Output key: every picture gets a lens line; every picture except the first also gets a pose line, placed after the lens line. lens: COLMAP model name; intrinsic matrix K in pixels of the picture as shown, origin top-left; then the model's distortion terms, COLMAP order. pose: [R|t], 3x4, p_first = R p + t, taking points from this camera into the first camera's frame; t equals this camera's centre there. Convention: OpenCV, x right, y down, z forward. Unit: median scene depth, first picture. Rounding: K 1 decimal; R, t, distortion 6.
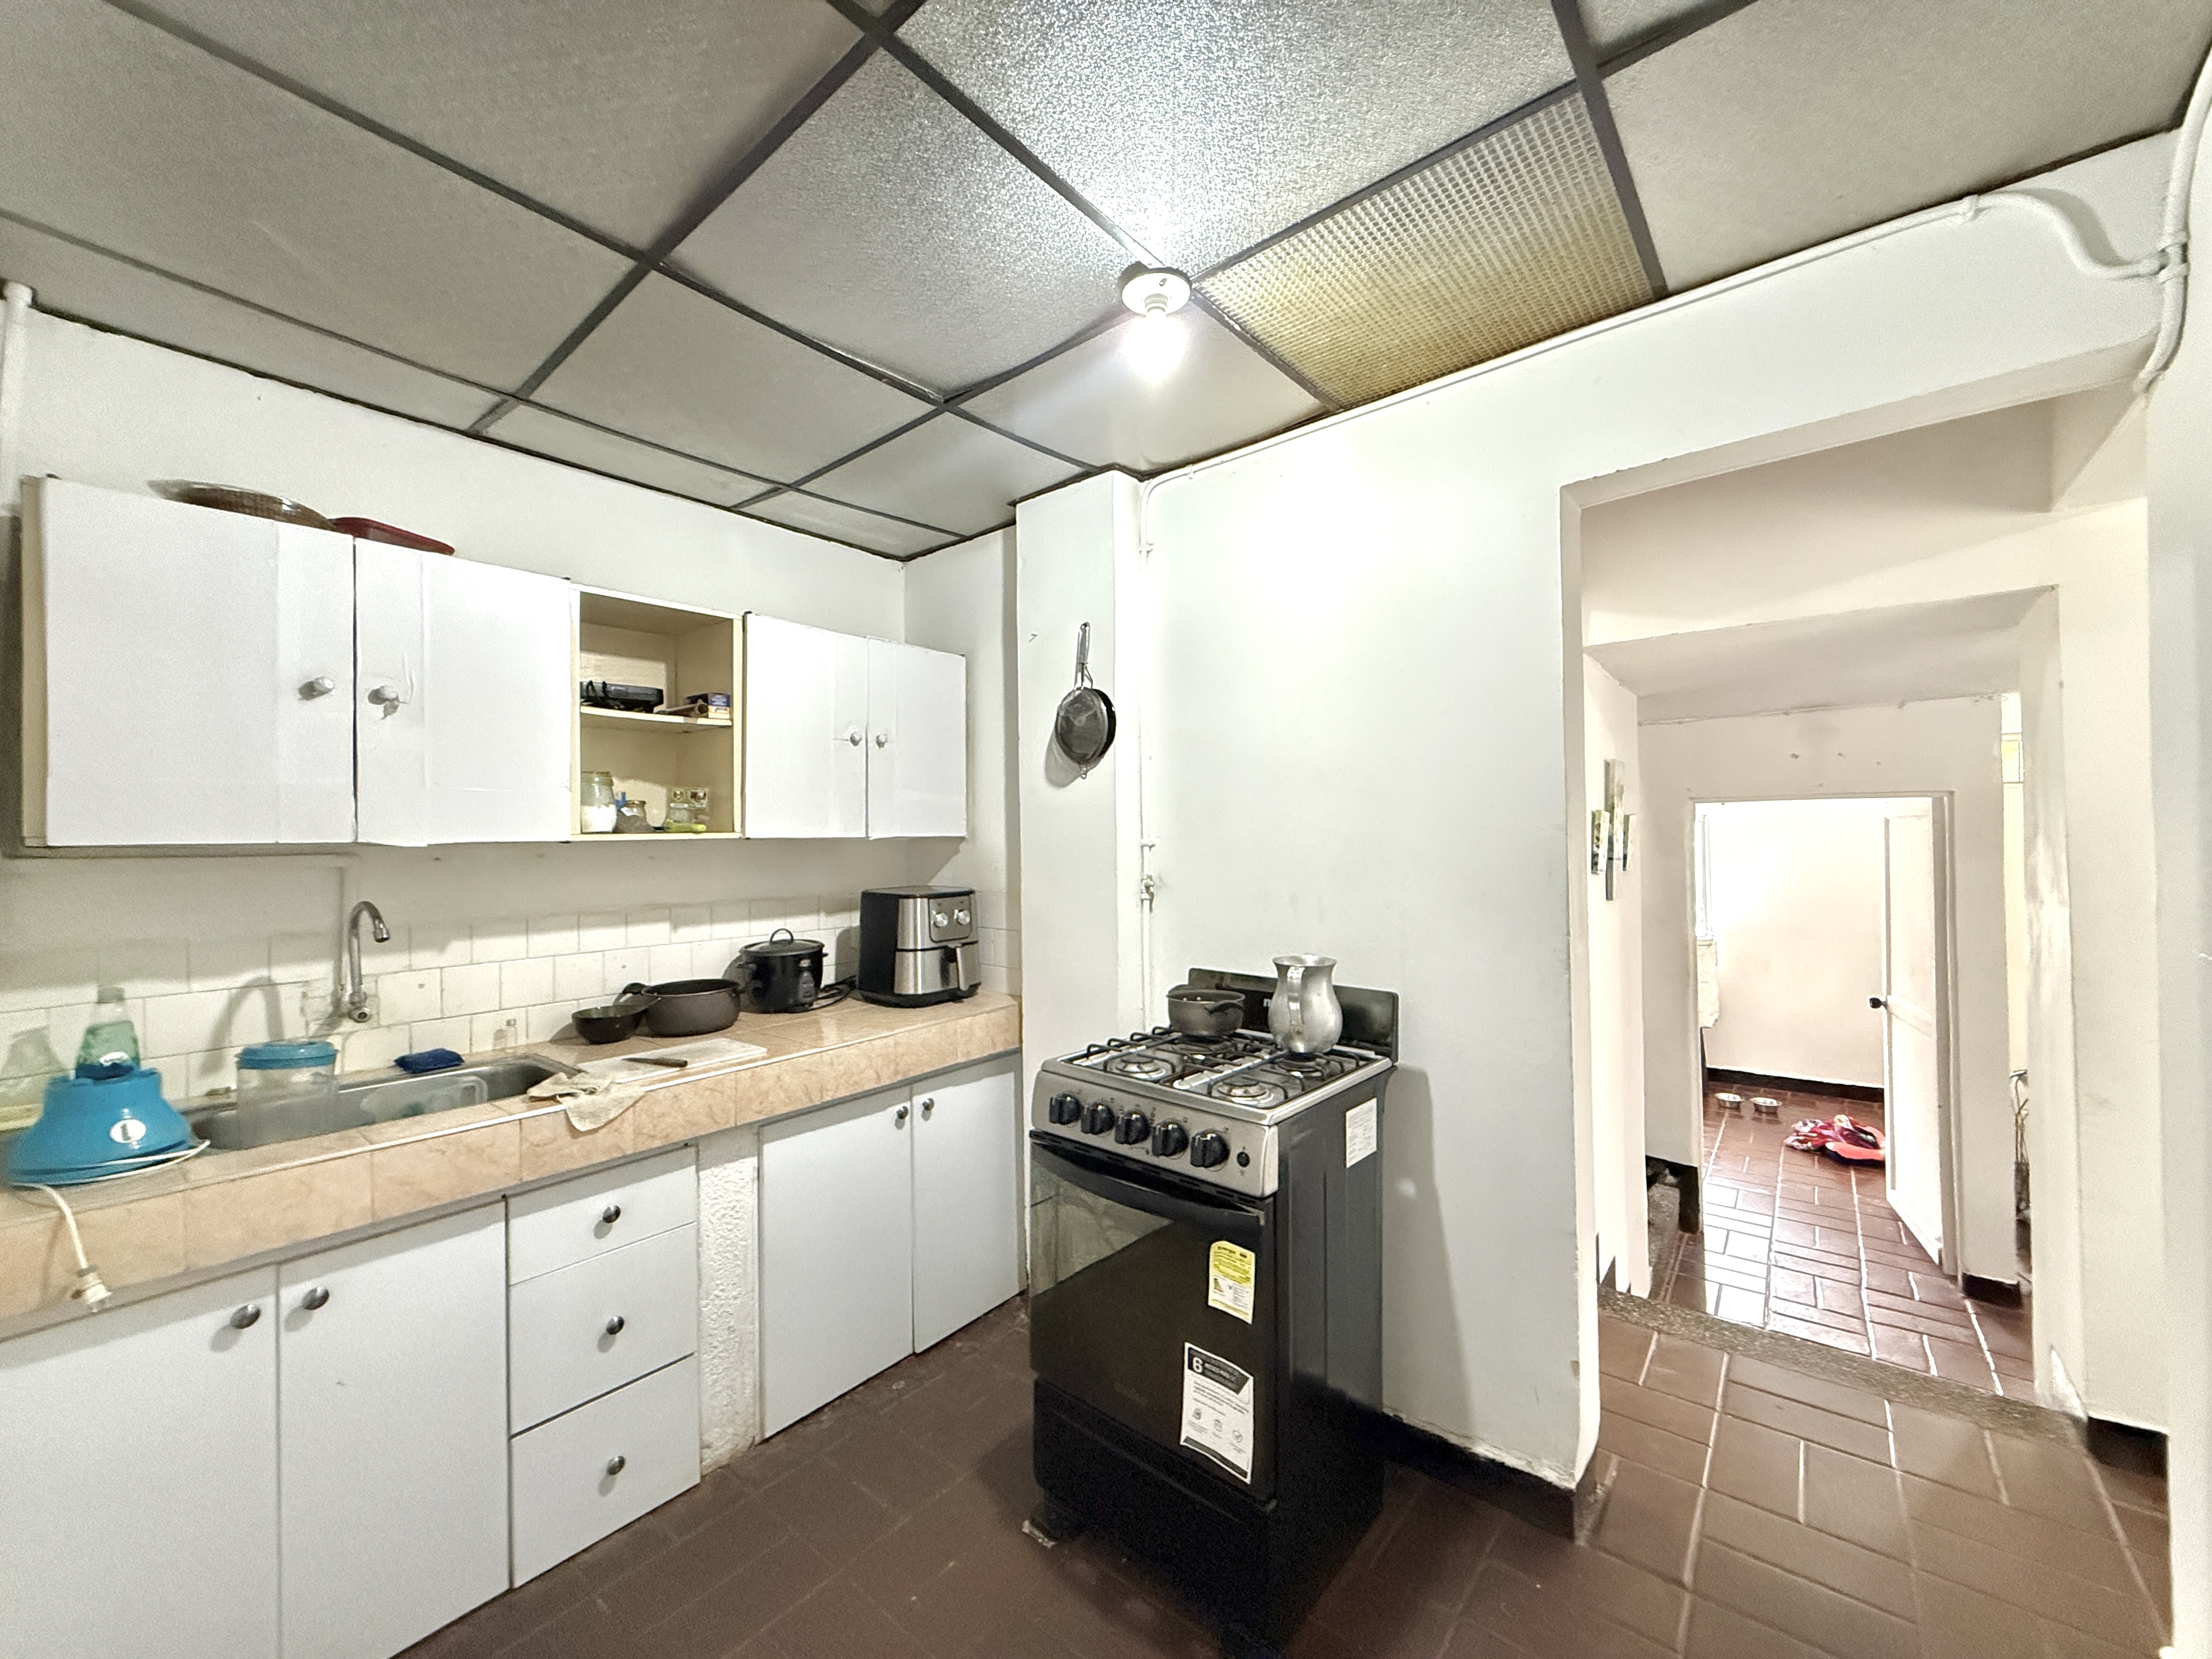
lens RADIAL K [[884.4, 0, 1097.6], [0, 884.4, 826.9], [0, 0, 1]] dist [-0.002421, -0.000316]
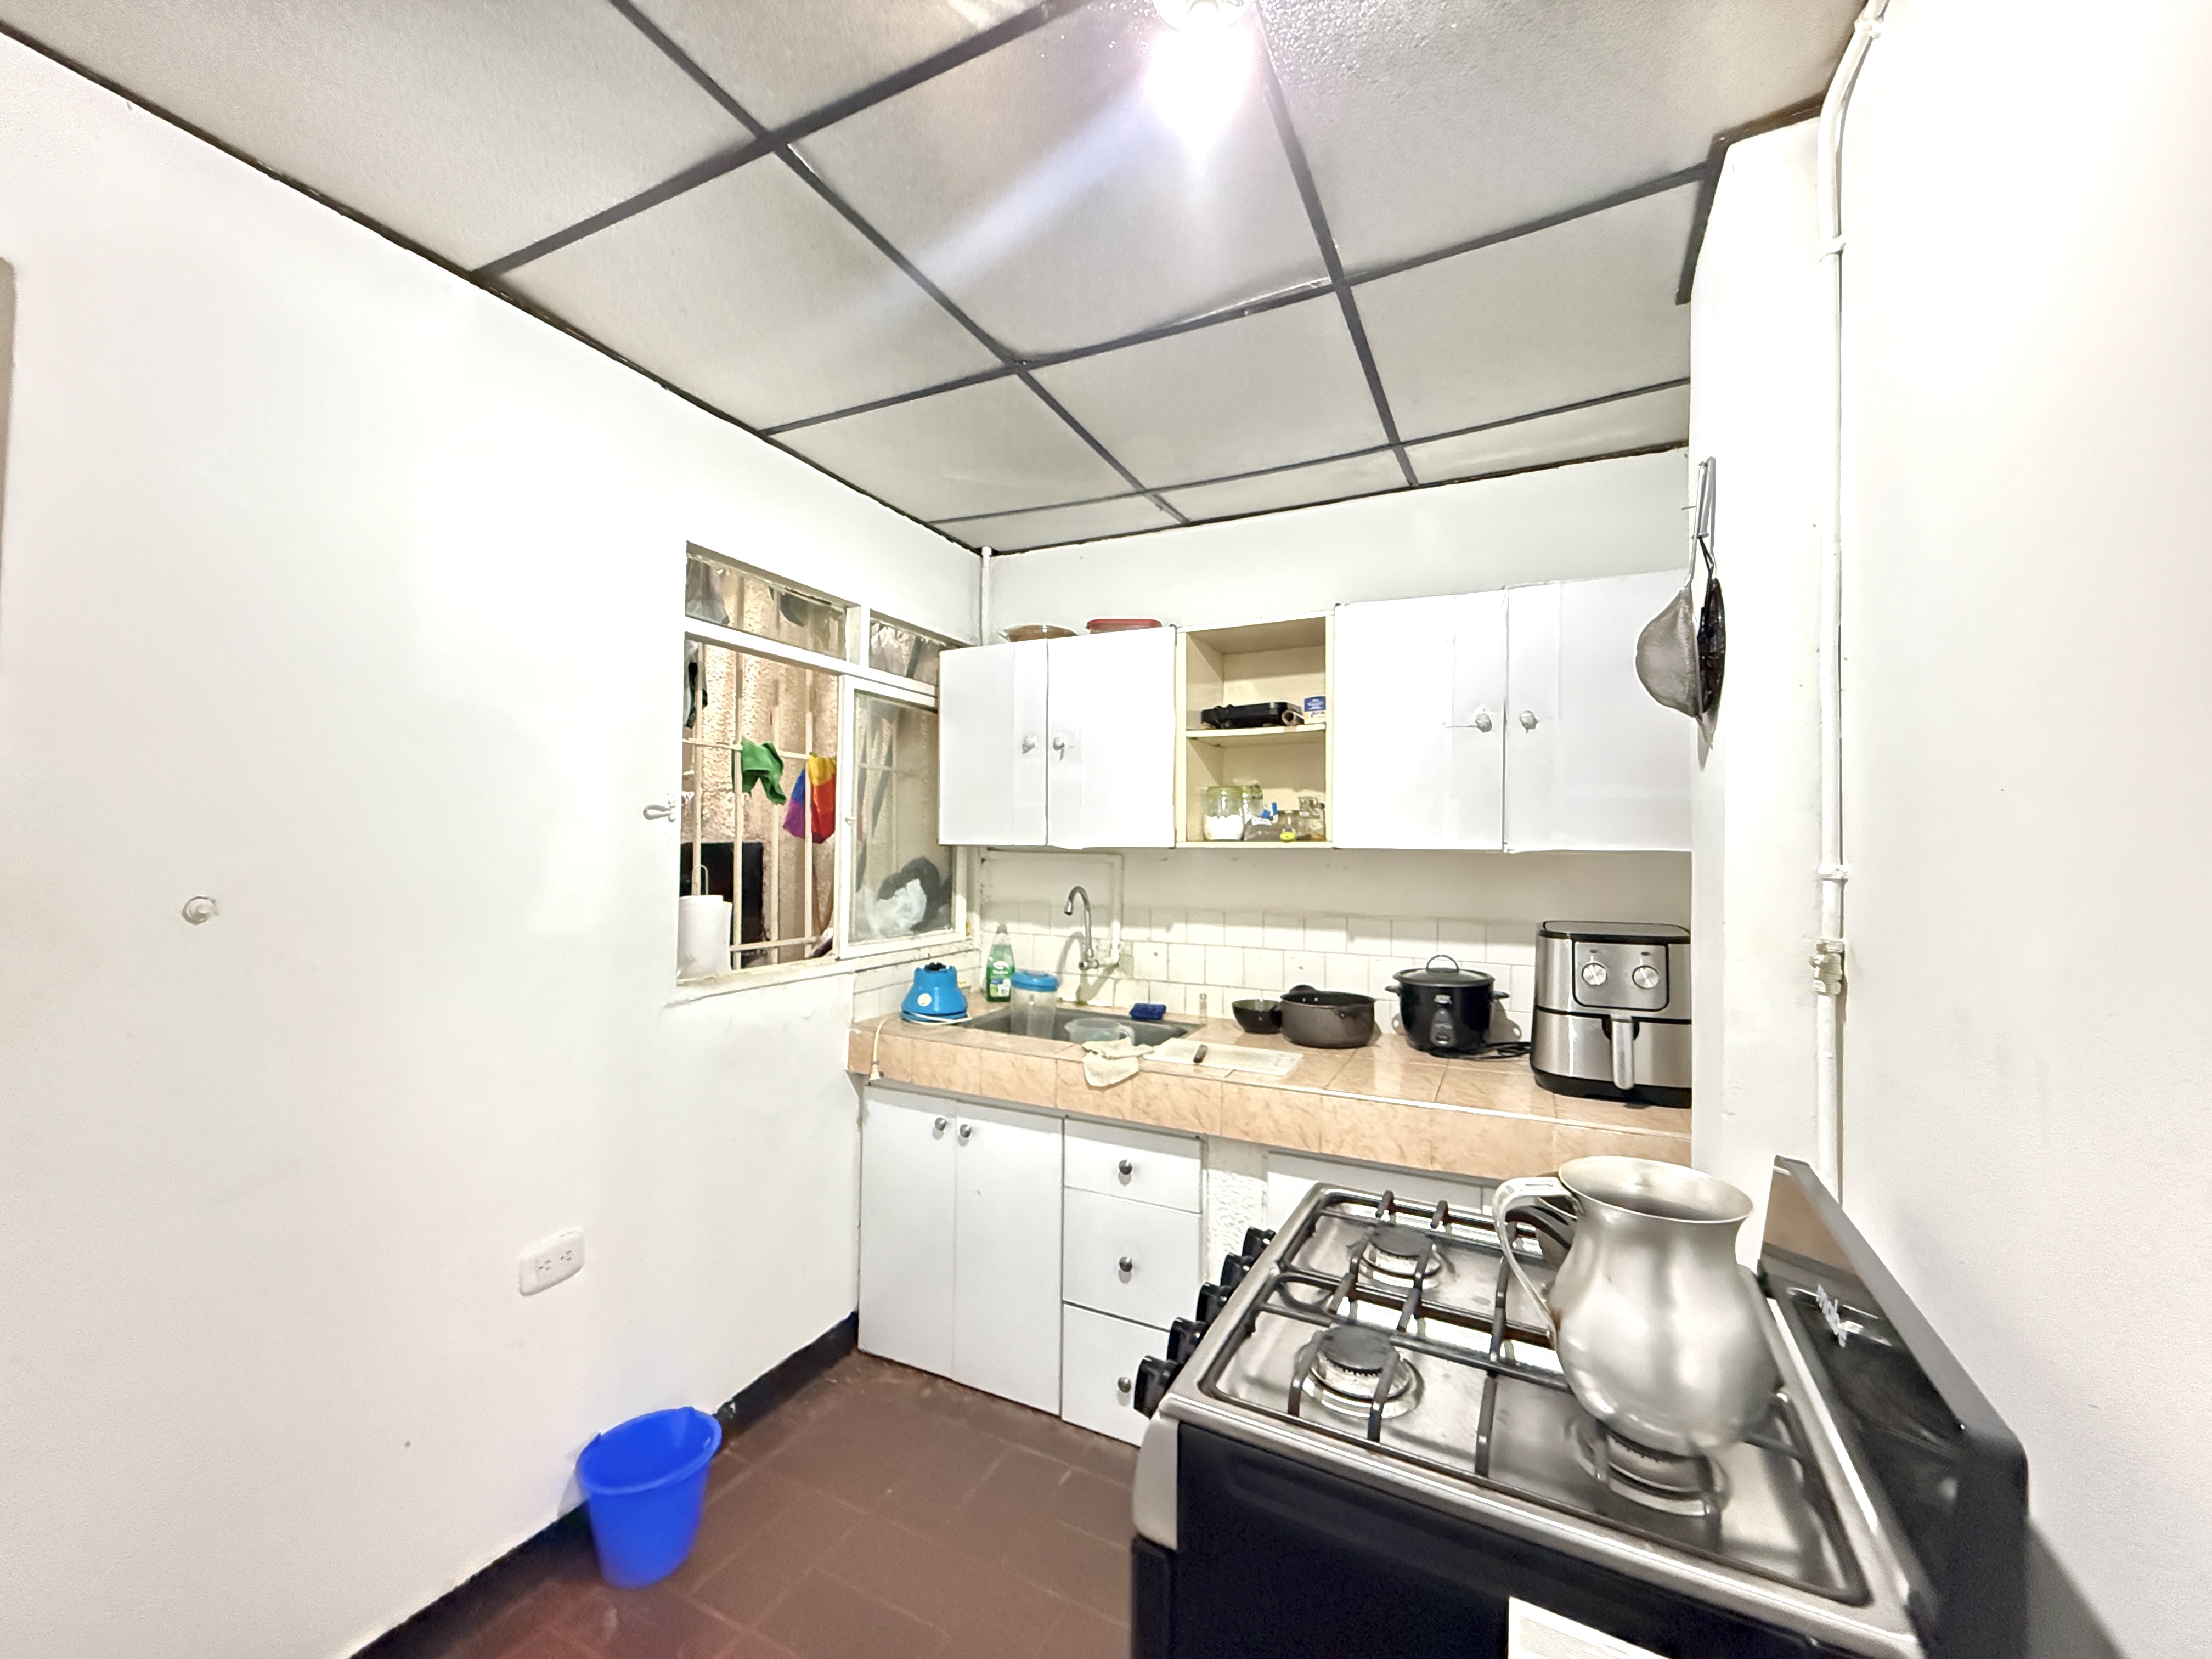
lens RADIAL K [[884.4, 0, 1099.2], [0, 884.4, 828.5], [0, 0, 1]] dist [-0.002421, -0.000316]
pose [[0.219246, -0.003883, -0.975662, 0.491046], [-0.002552, 0.999986, -0.004553, -0.002948], [0.975666, 0.003489, 0.219233, 0.595997]]
